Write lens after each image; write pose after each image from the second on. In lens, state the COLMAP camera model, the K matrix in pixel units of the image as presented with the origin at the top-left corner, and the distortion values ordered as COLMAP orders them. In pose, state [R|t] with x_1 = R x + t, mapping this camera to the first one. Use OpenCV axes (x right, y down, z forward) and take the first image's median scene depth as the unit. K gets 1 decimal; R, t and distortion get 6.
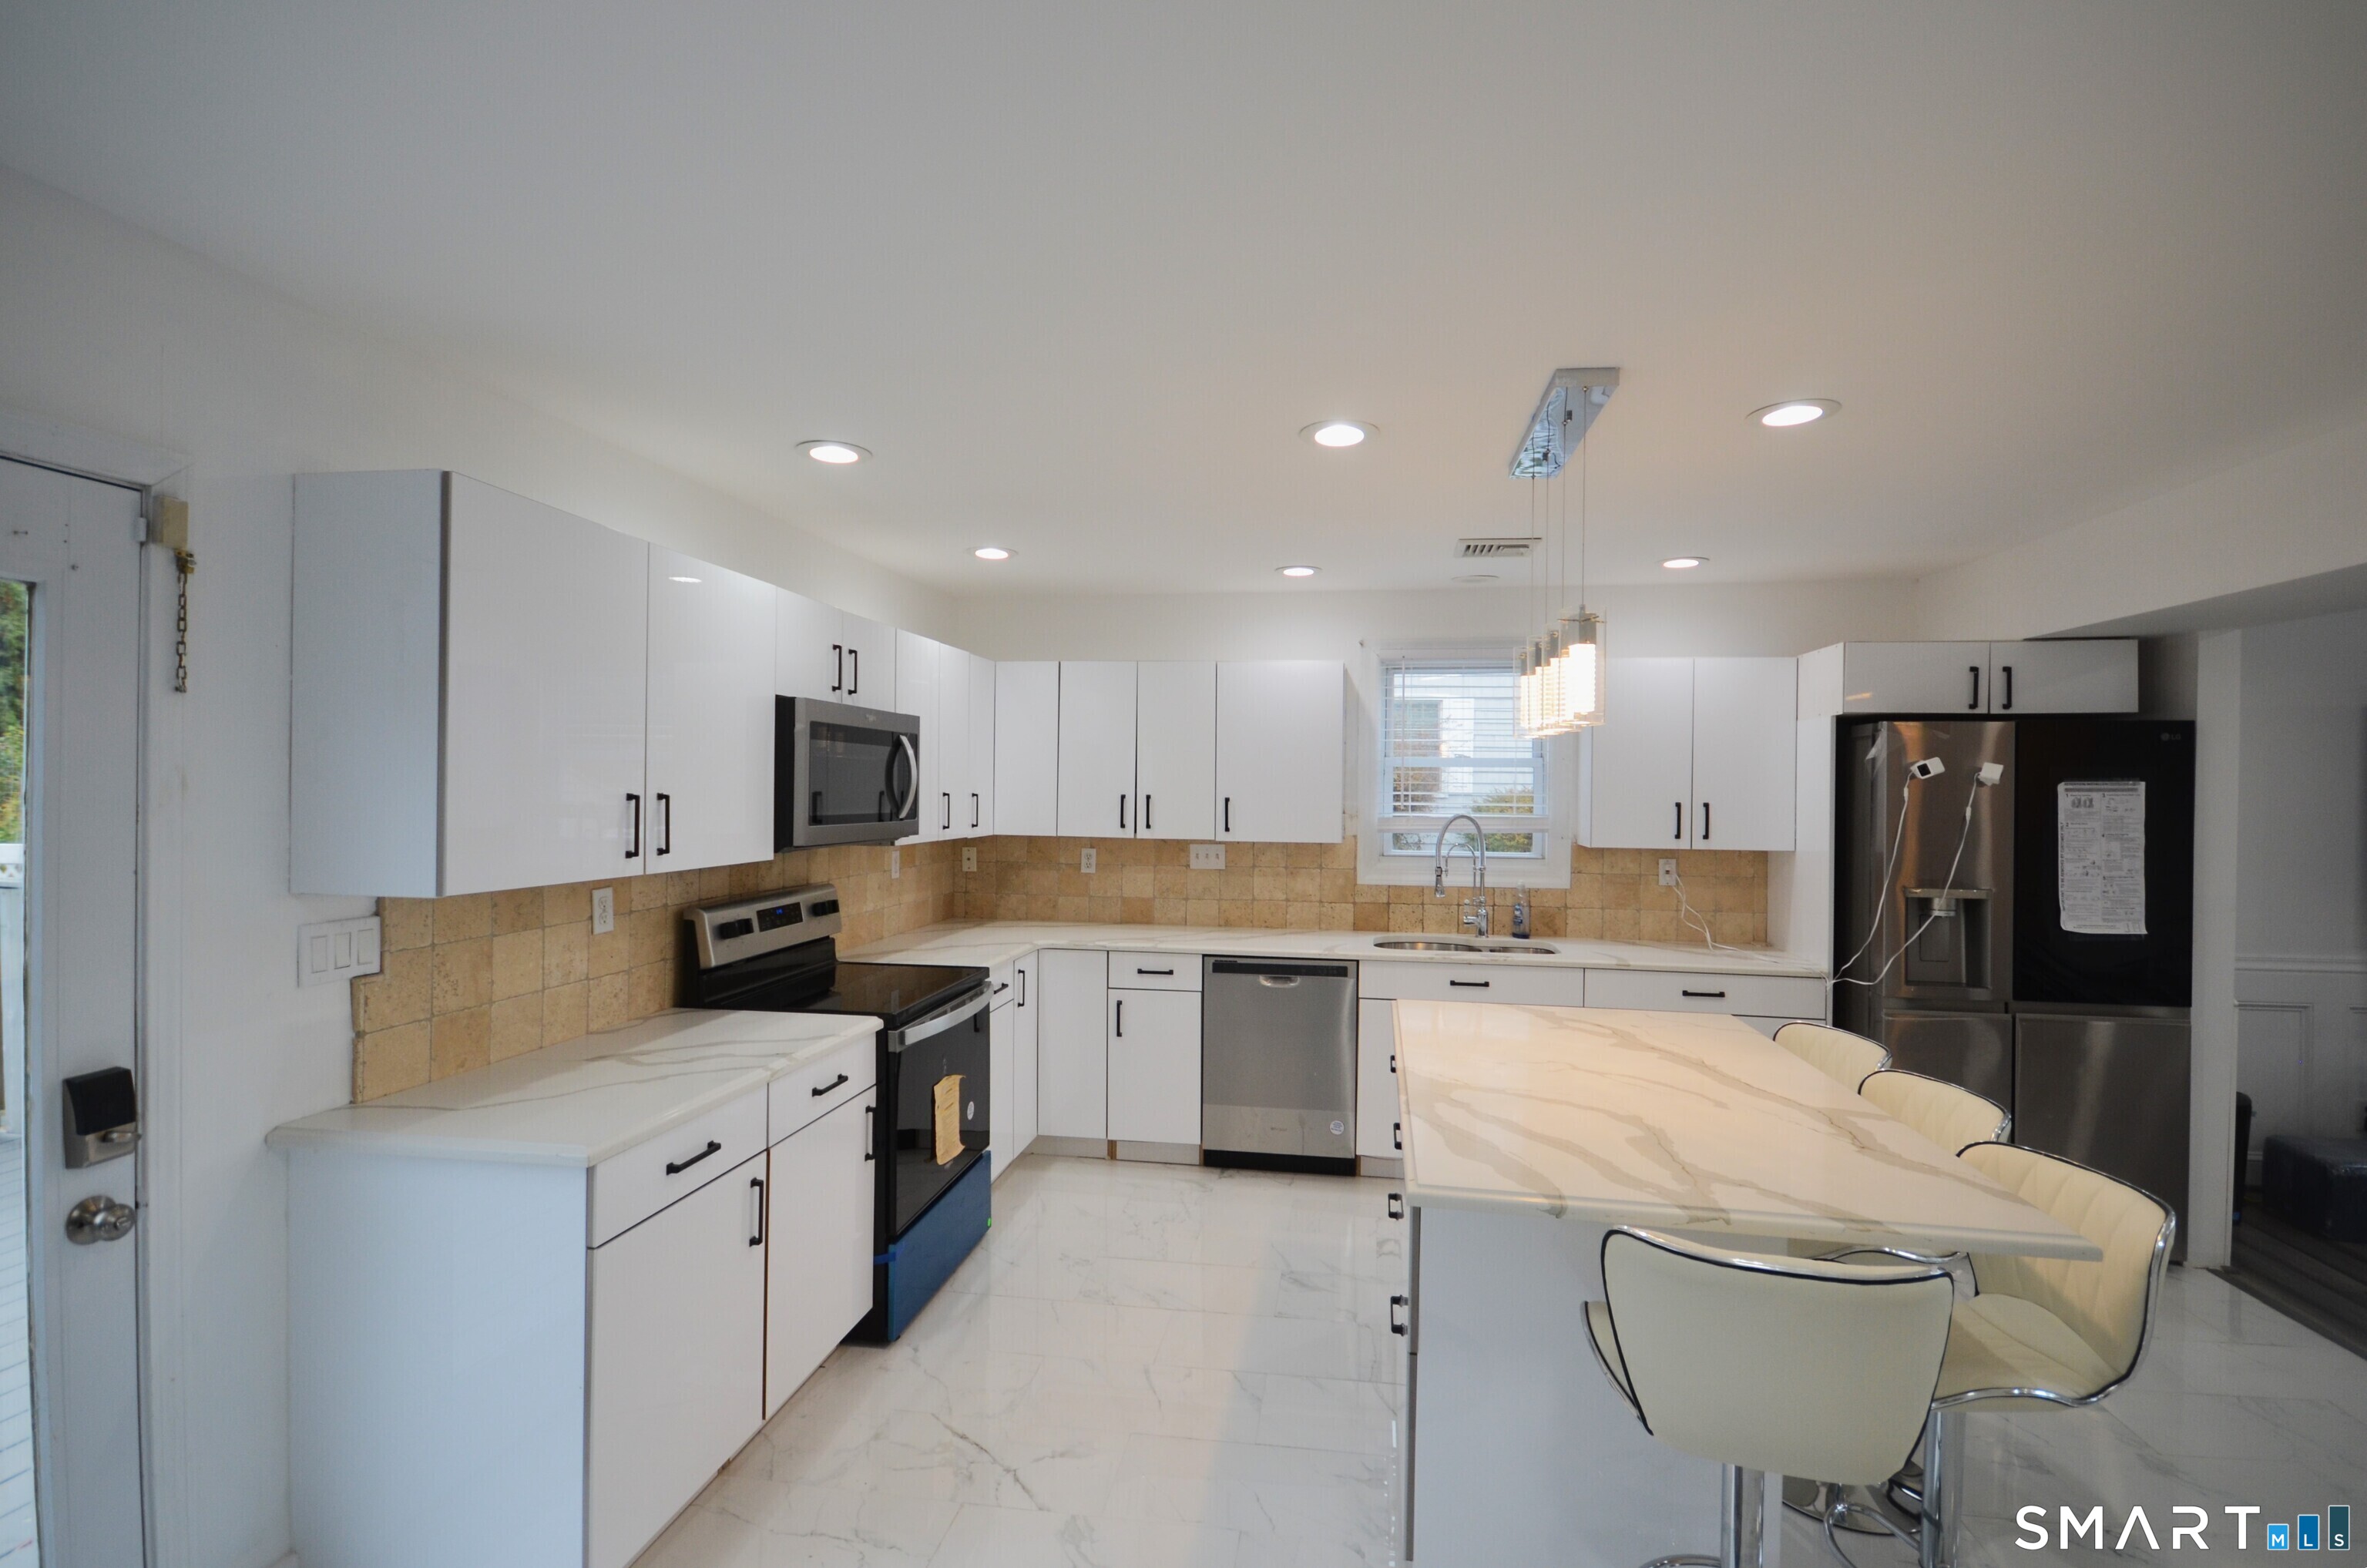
lens RADIAL K [[1071.0, 0, 1190.5], [0, 1071.0, 787.1], [0, 0, 1]] dist [0.005040, -0.009148]
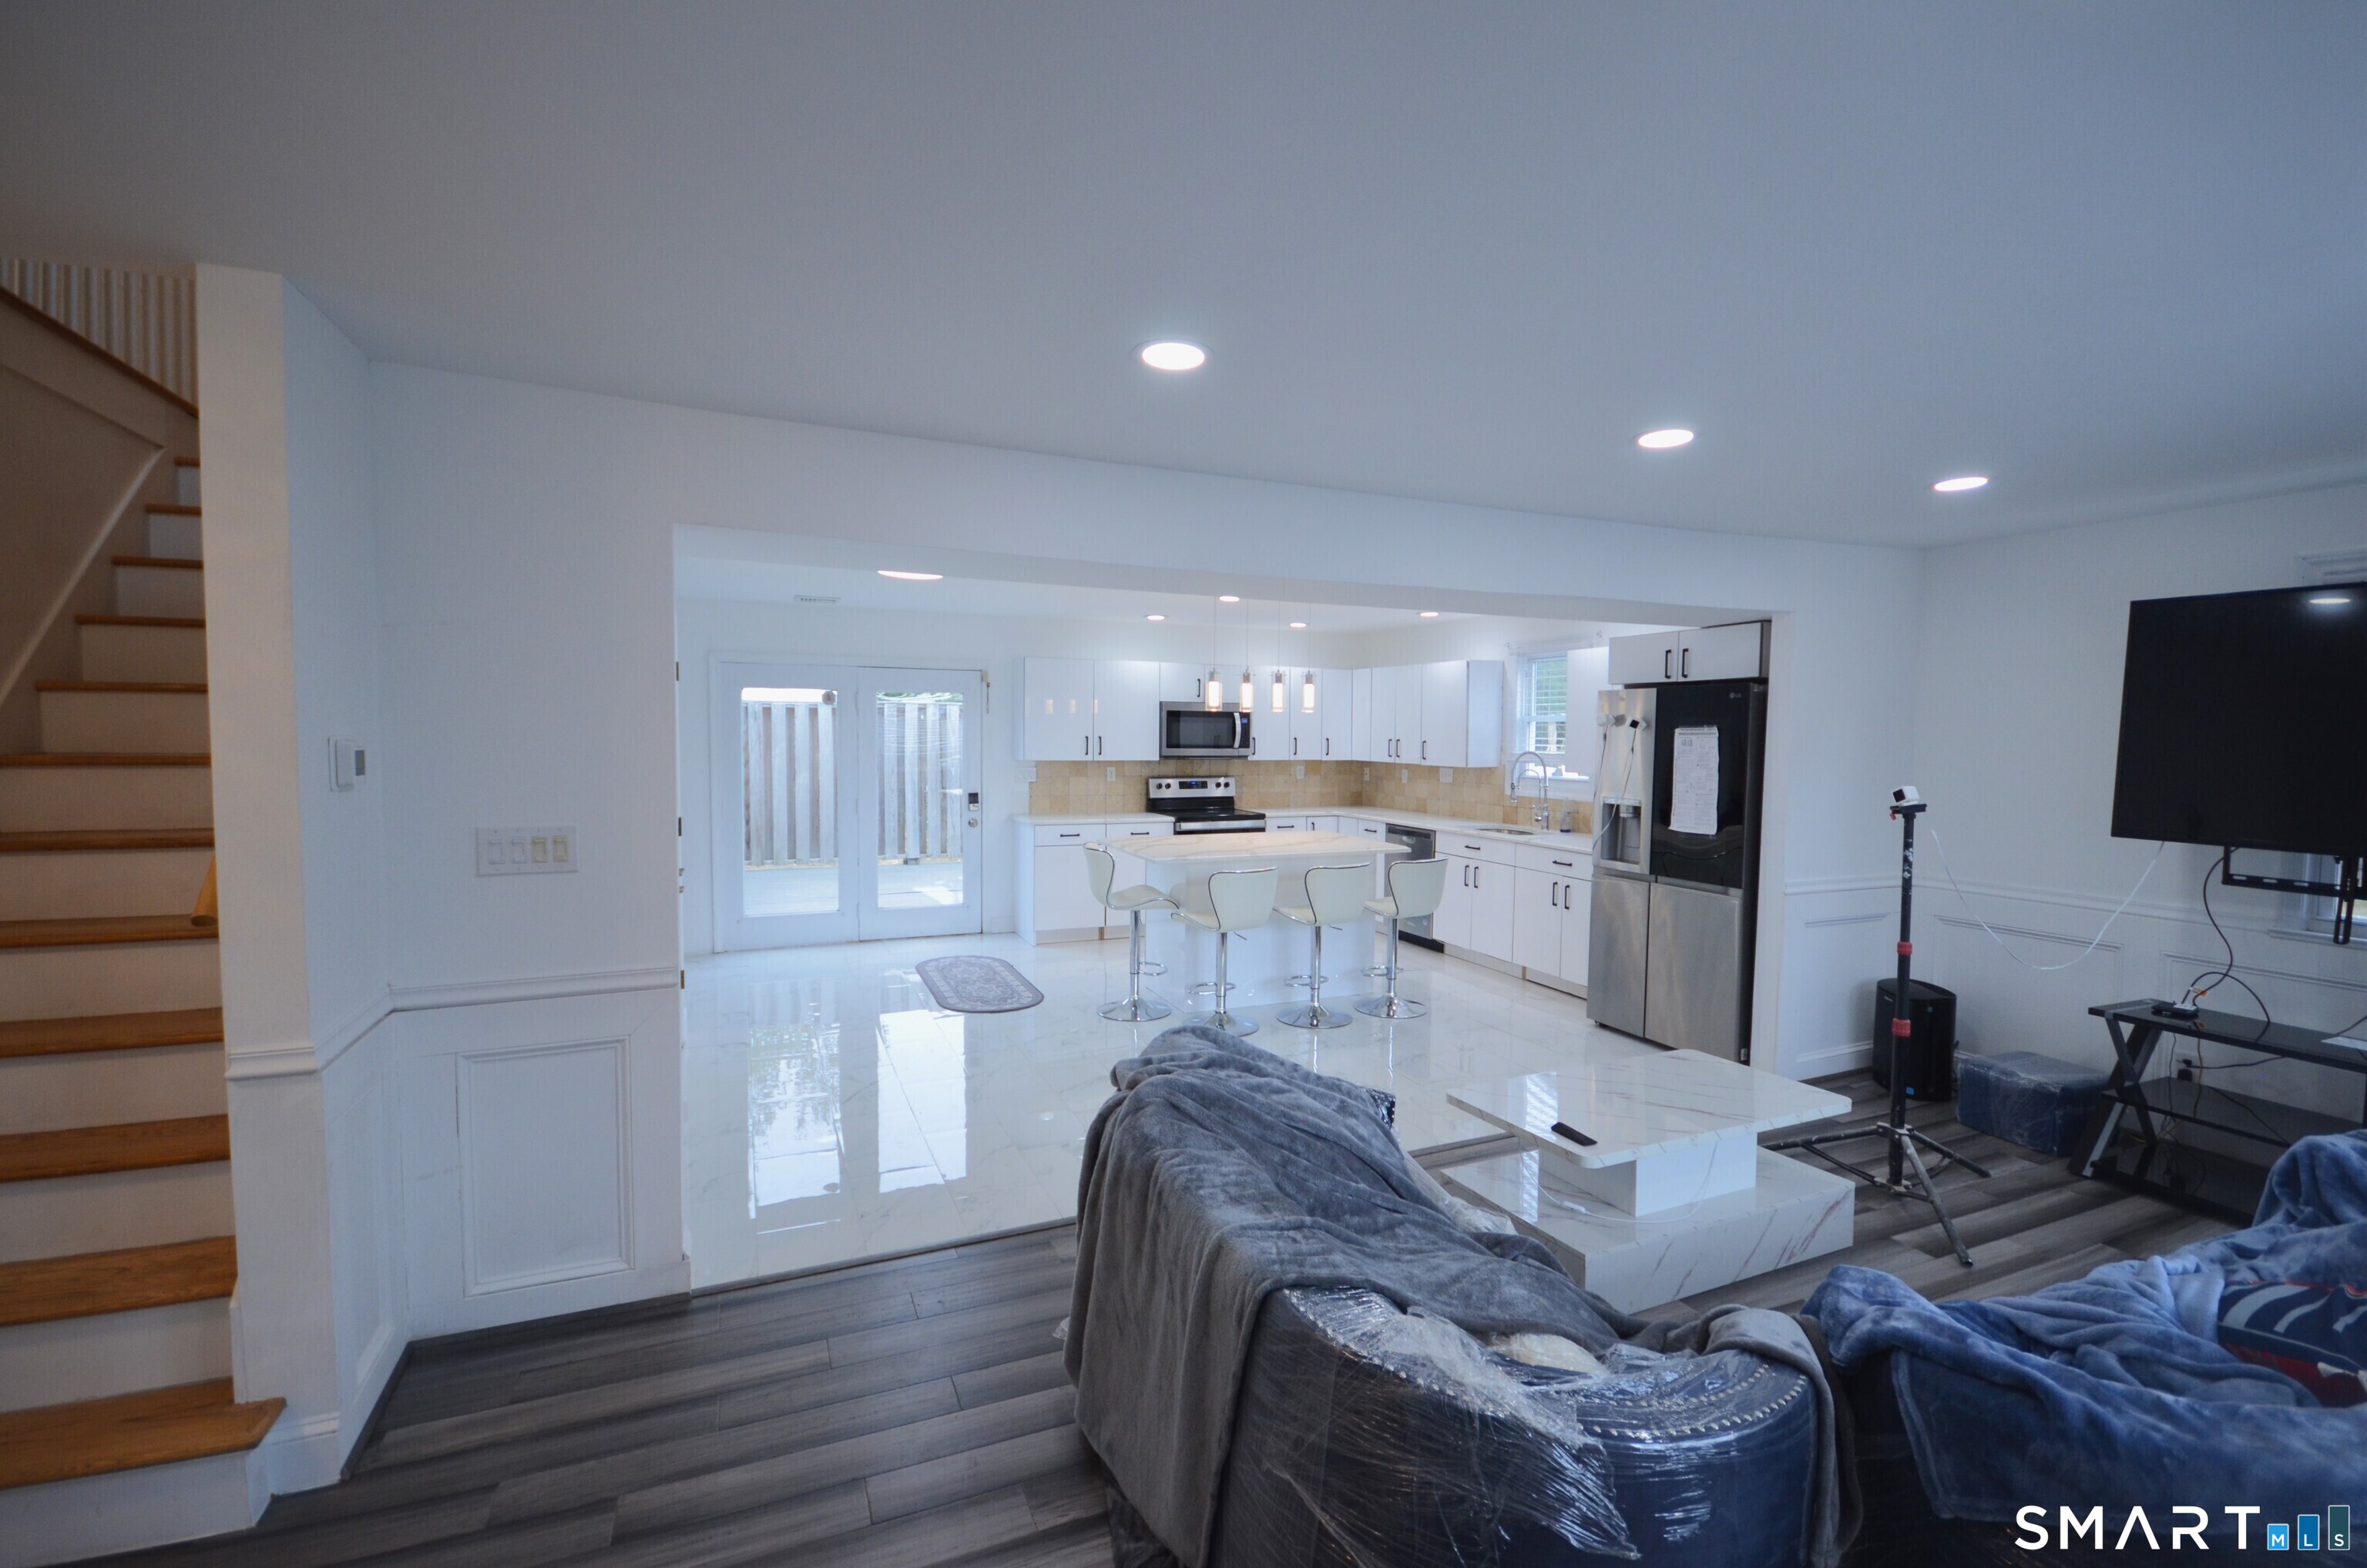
lens RADIAL K [[1071.0, 0, 1196.7], [0, 1071.0, 771.8], [0, 0, 1]] dist [0.005040, -0.009148]
pose [[0.529994, 0.025672, -0.847613, 1.785851], [-0.001569, 0.999570, 0.029293, 0.013347], [0.848000, -0.014195, 0.529806, -0.356239]]
